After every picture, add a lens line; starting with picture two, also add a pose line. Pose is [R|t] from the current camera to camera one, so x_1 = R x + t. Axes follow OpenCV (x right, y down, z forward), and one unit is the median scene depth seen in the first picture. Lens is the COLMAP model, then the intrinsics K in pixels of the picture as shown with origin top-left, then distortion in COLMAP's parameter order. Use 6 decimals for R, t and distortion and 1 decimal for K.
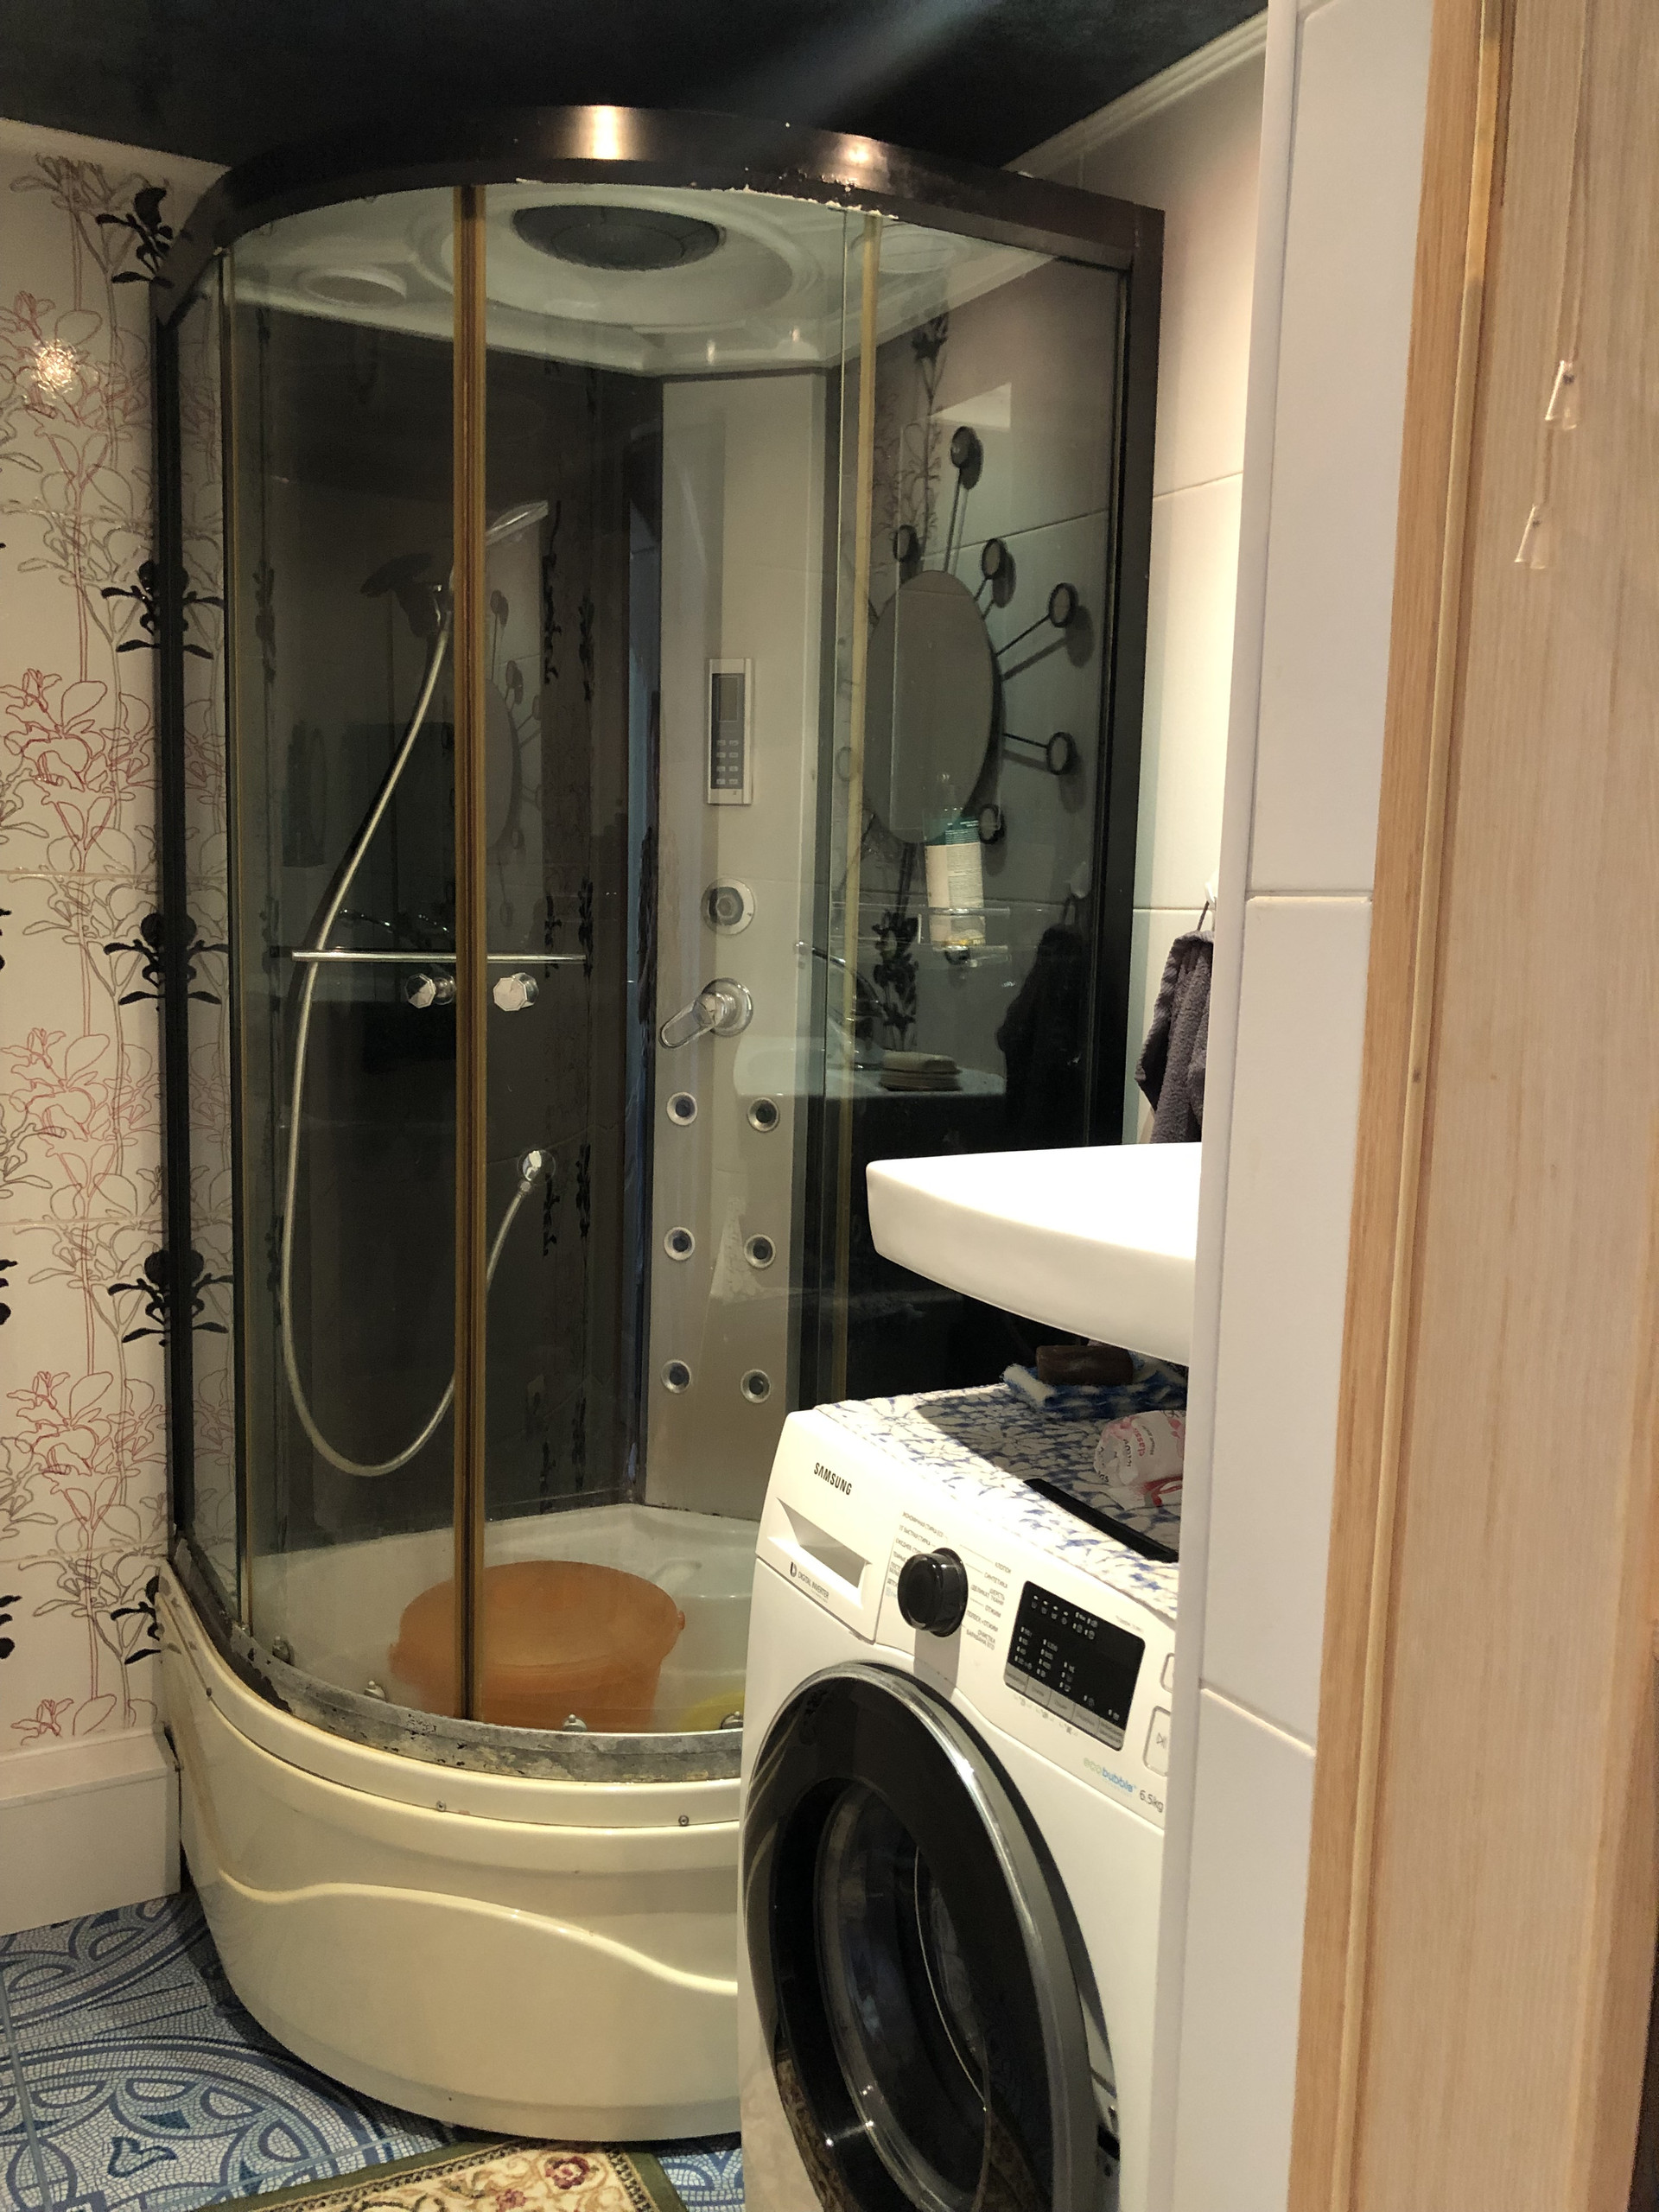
lens RADIAL K [[1779.4, 0, 848.0], [0, 1779.4, 1090.9], [0, 0, 1]] dist [0.011547, 0.012914]
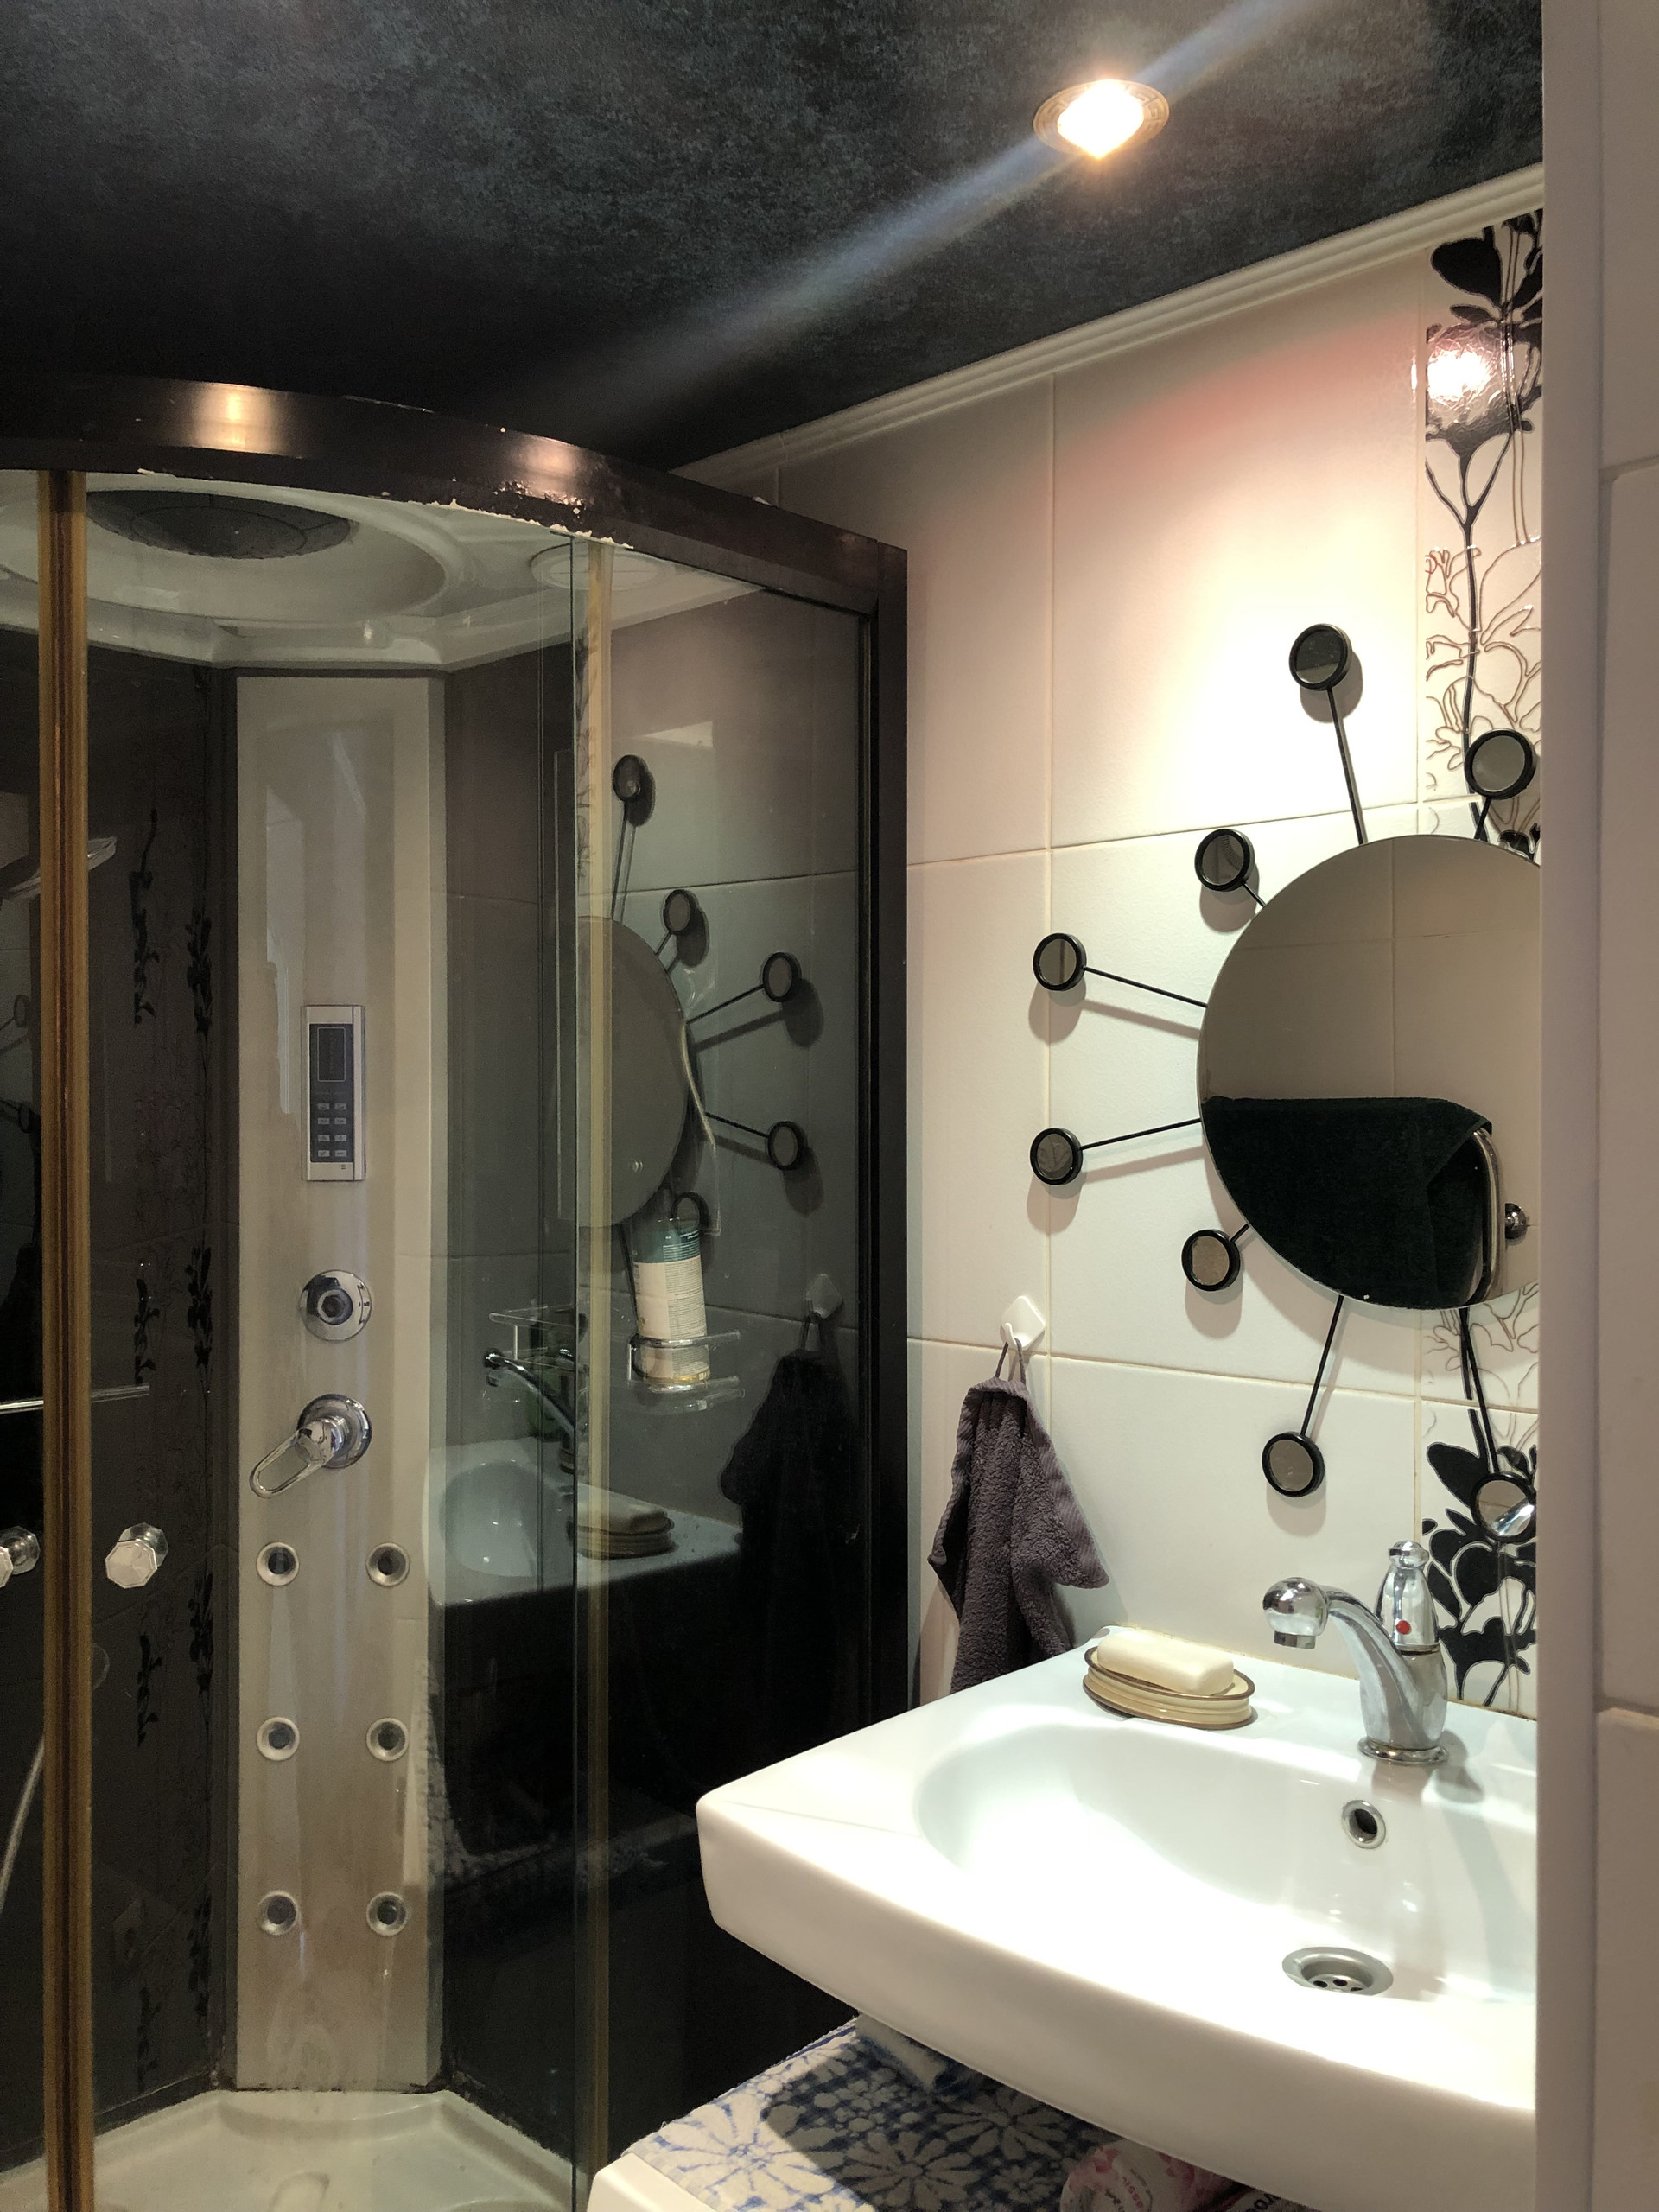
lens RADIAL K [[1741.1, 0, 829.5], [0, 1741.1, 1106.0], [0, 0, 1]] dist [0.079982, -0.107850]
pose [[0.952670, -0.028326, 0.302683, -0.114924], [0.058518, 0.994116, -0.091149, -0.134153], [-0.298320, 0.104547, 0.948723, 0.205128]]
